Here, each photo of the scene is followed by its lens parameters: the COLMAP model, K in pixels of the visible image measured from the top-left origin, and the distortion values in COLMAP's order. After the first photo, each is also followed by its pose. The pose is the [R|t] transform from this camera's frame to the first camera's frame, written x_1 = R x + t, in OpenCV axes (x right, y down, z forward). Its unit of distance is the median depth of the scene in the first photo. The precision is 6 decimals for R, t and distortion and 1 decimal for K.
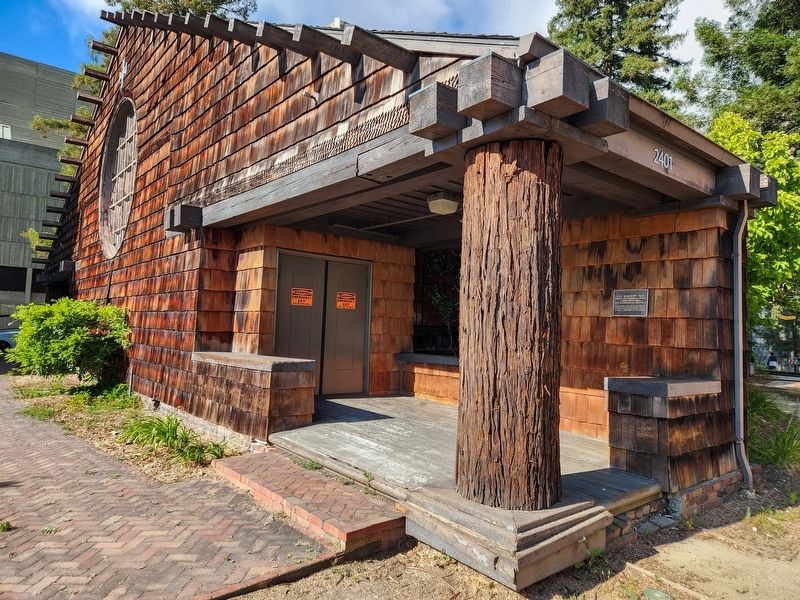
lens RADIAL K [[521.6, 0, 400.0], [0, 521.6, 300.0], [0, 0, 1]] dist [0.048475, -0.001954]
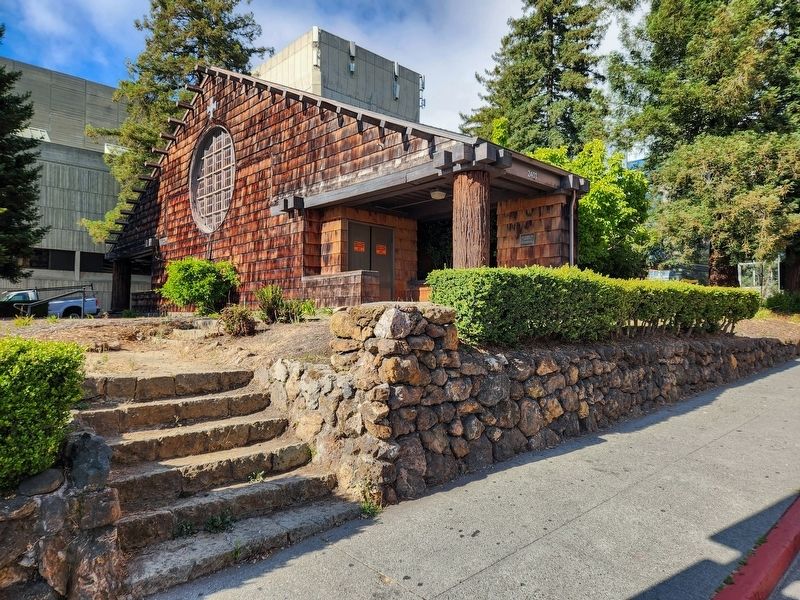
lens RADIAL K [[521.6, 0, 400.0], [0, 521.6, 300.0], [0, 0, 1]] dist [0.048475, -0.001954]
pose [[0.997779, -0.023925, 0.062159, -0.178308], [0.022767, 0.999555, 0.019271, 0.161567], [-0.062593, -0.017813, 0.997880, -0.892815]]
